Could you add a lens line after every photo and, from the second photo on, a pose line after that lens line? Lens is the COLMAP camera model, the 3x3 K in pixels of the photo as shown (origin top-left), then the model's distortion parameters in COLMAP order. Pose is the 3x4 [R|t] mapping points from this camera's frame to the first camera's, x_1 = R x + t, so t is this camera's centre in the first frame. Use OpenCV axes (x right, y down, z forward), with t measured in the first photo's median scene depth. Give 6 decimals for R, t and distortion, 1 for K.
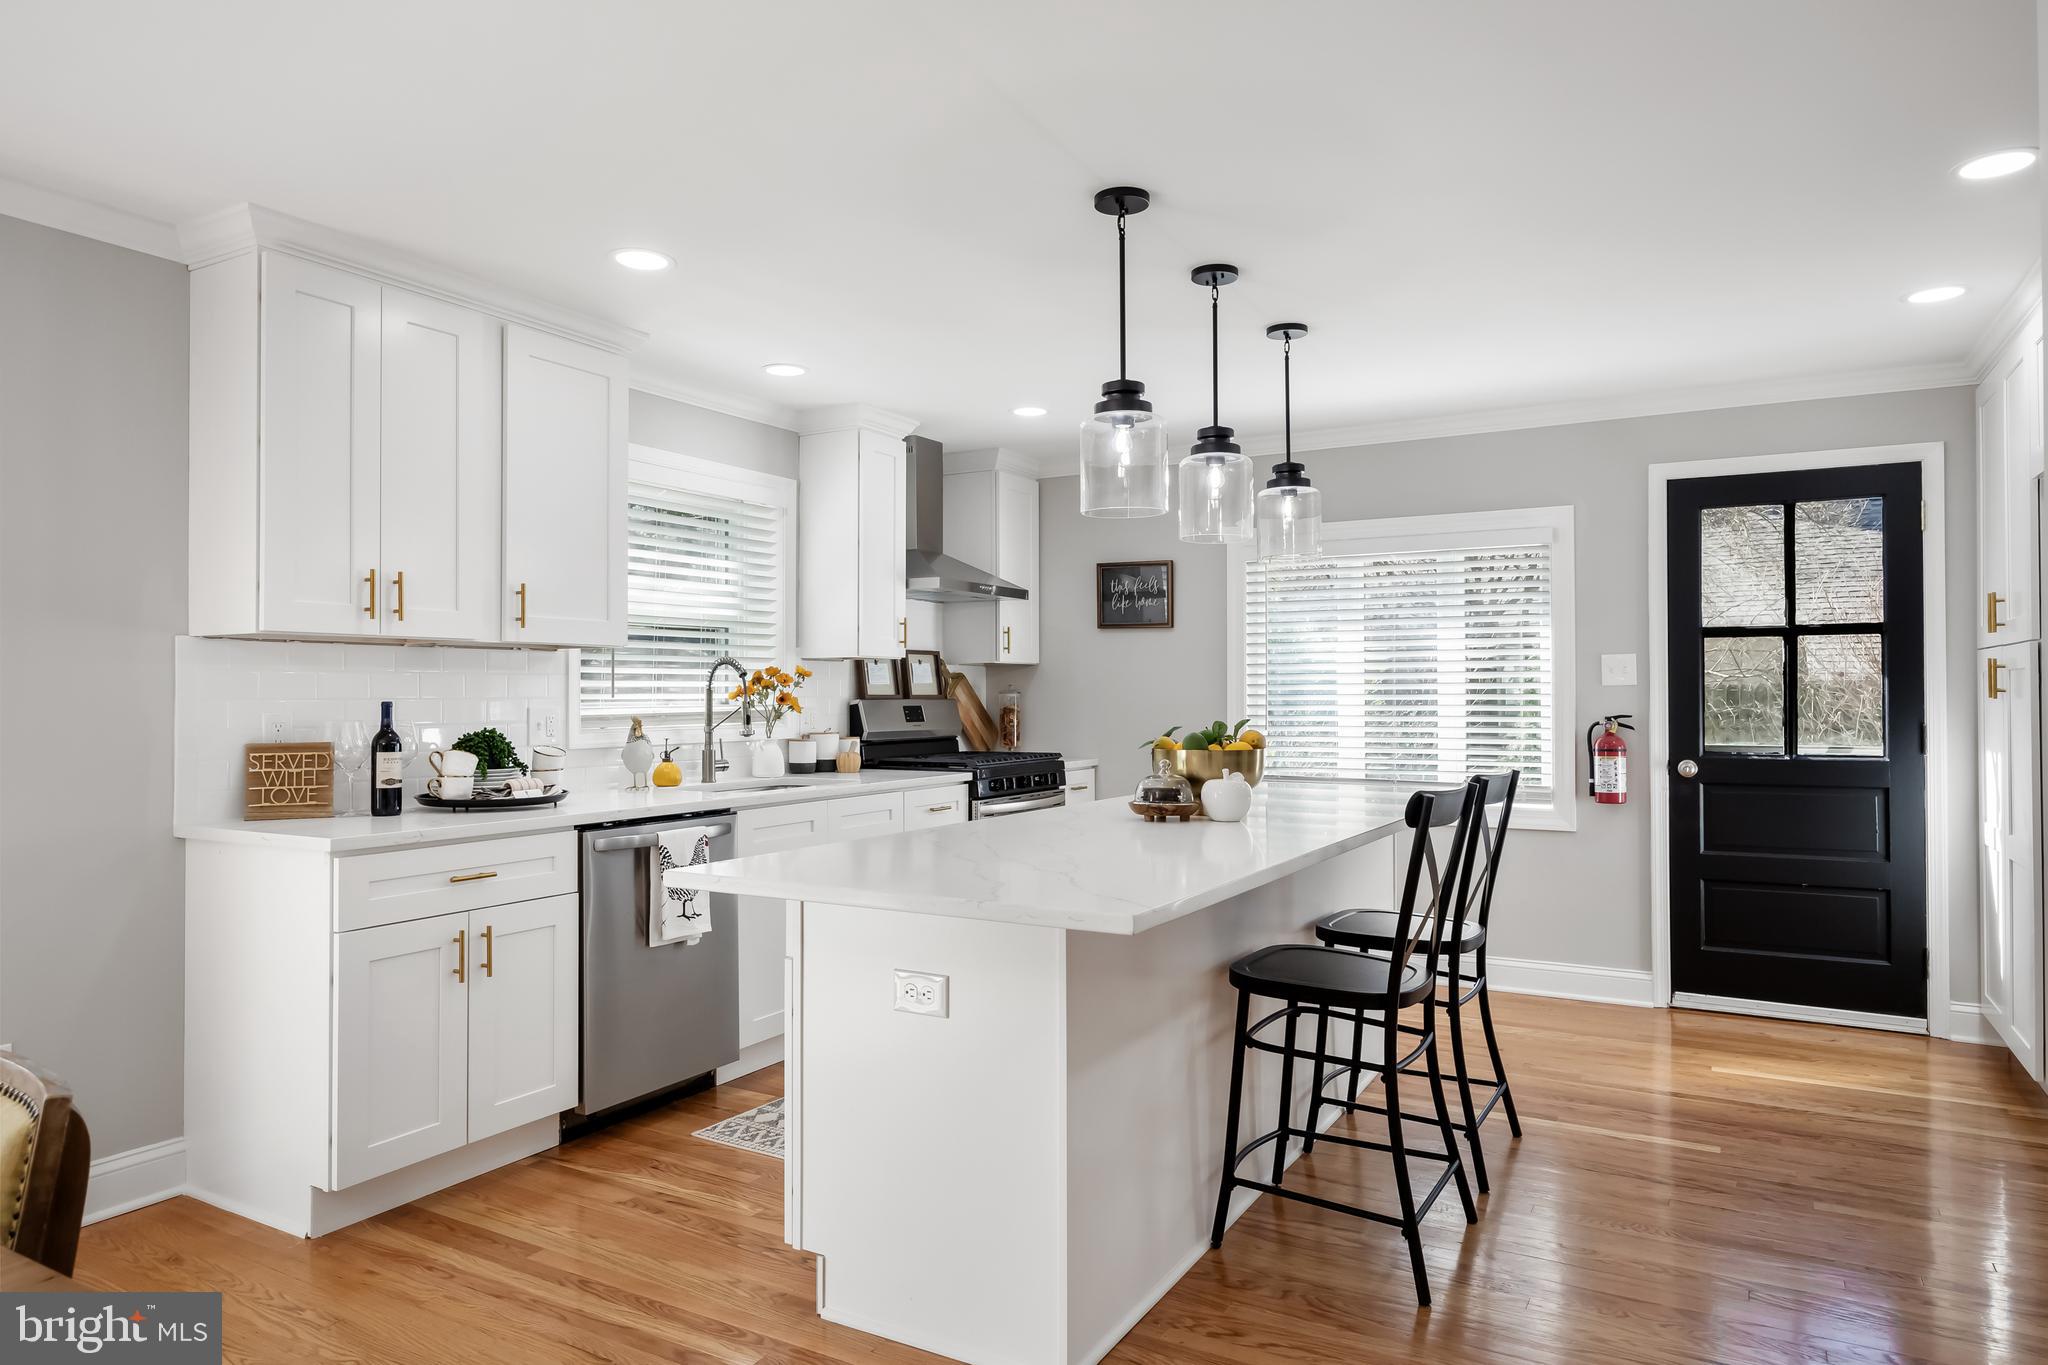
lens RADIAL K [[1276.1, 0, 1024.0], [0, 1276.1, 682.5], [0, 0, 1]] dist [-0.002476, -0.000902]
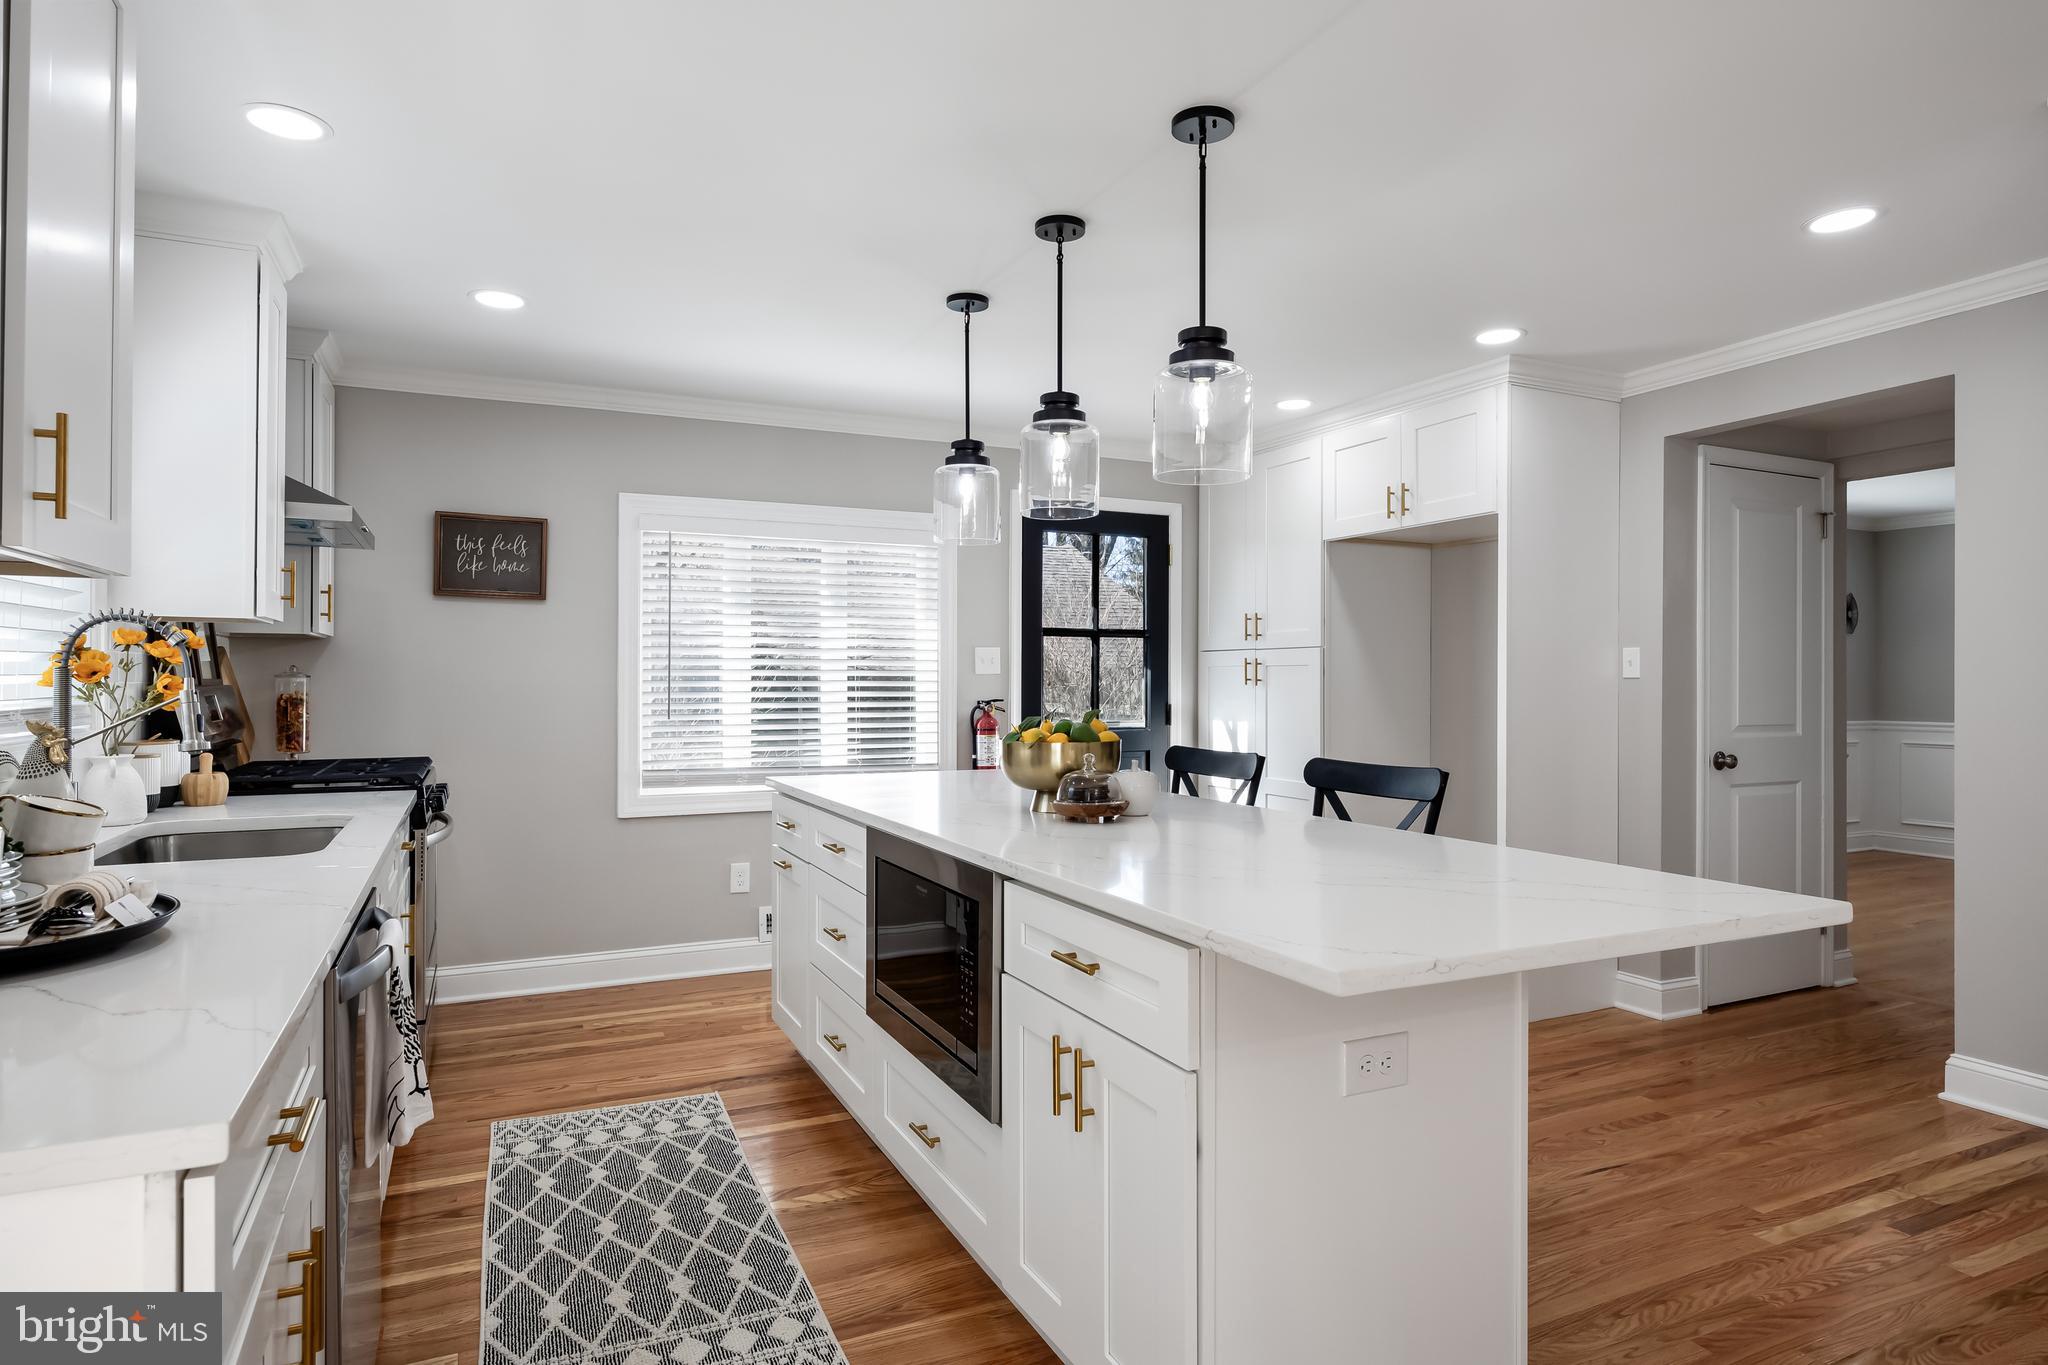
lens RADIAL K [[1142.3, 0, 1024.0], [0, 1142.3, 682.5], [0, 0, 1]] dist [0.034200, 0.000061]
pose [[0.593304, 0.002519, 0.804974, -0.379151], [-0.011132, 0.999925, 0.005076, 0.004554], [-0.804901, -0.011973, 0.593288, 0.365800]]
